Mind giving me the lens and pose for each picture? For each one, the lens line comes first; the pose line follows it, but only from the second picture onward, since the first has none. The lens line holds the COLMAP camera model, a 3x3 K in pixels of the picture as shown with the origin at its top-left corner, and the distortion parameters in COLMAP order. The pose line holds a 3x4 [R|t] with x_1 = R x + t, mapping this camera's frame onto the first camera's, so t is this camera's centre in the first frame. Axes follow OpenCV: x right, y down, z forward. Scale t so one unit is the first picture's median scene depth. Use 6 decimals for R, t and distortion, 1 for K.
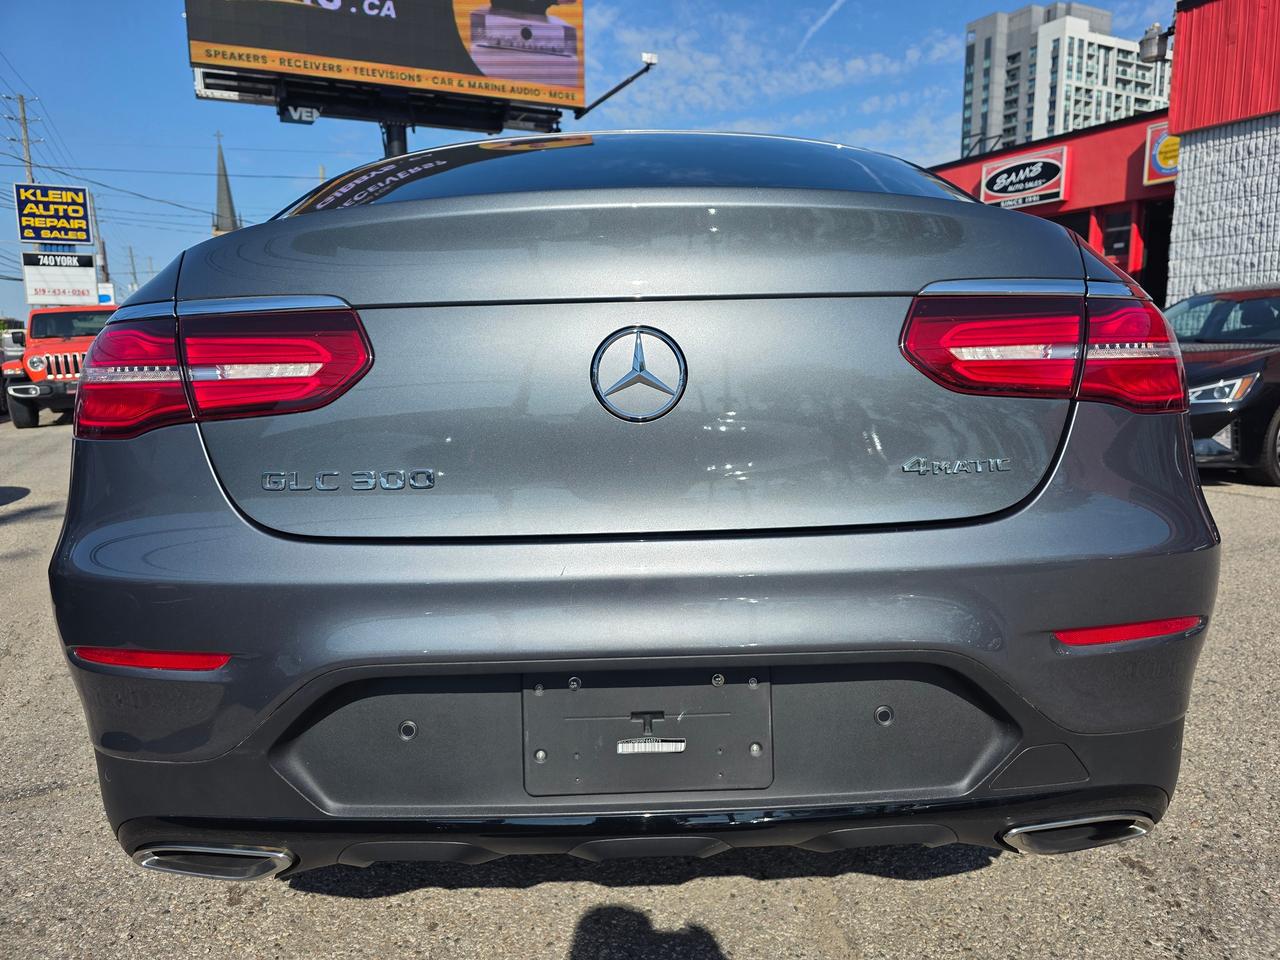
lens RADIAL K [[900.7, 0, 640.0], [0, 900.7, 480.0], [0, 0, 1]] dist [0.050310, -0.052608]
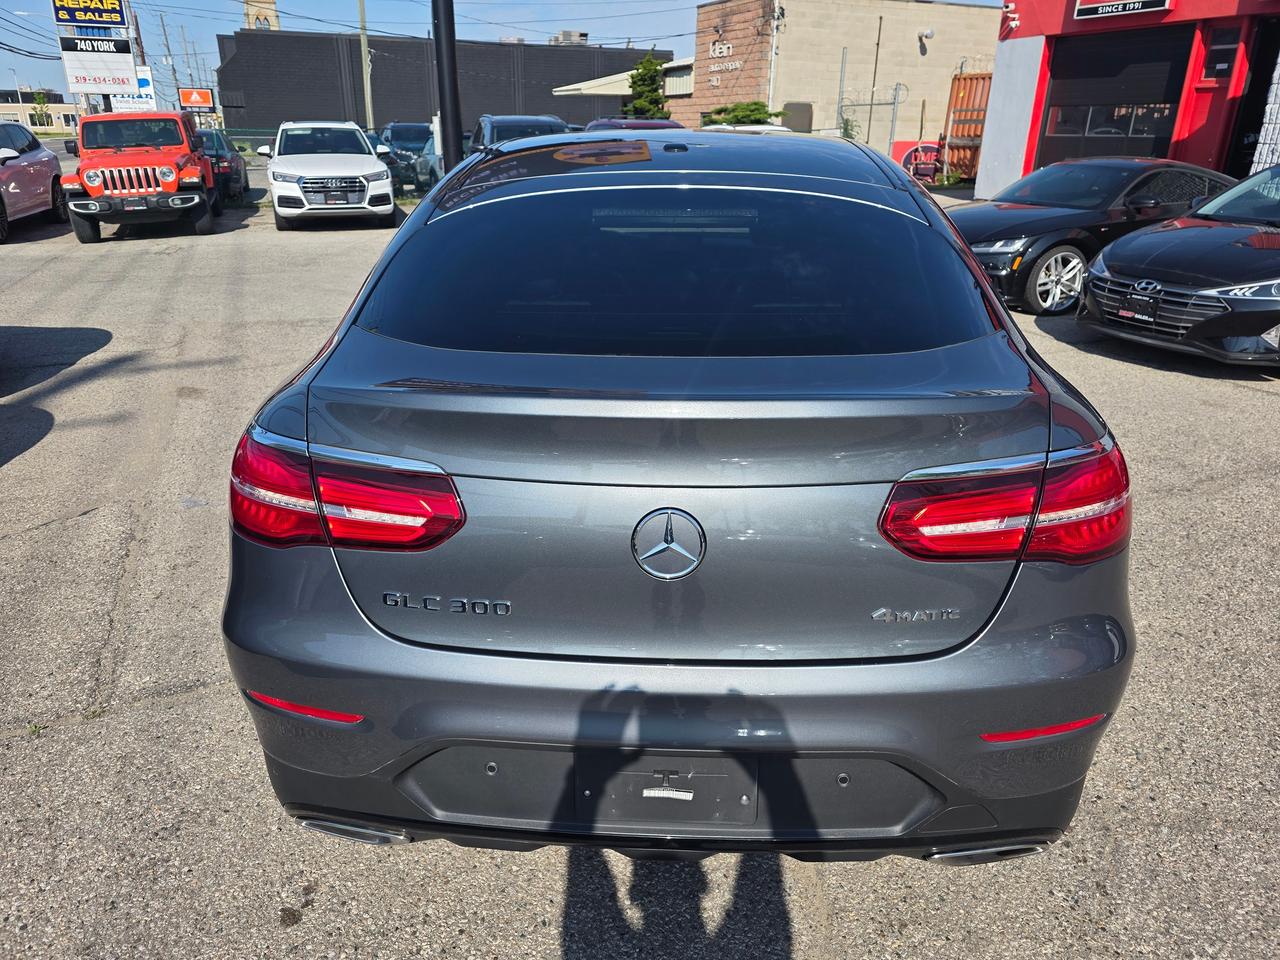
lens RADIAL K [[888.8, 0, 626.4], [0, 888.8, 500.3], [0, 0, 1]] dist [0.055599, -0.054715]
pose [[0.997491, 0.042430, -0.056662, 0.003170], [-0.027736, 0.970713, 0.238634, -0.185723], [0.065127, -0.236464, 0.969455, -0.084212]]
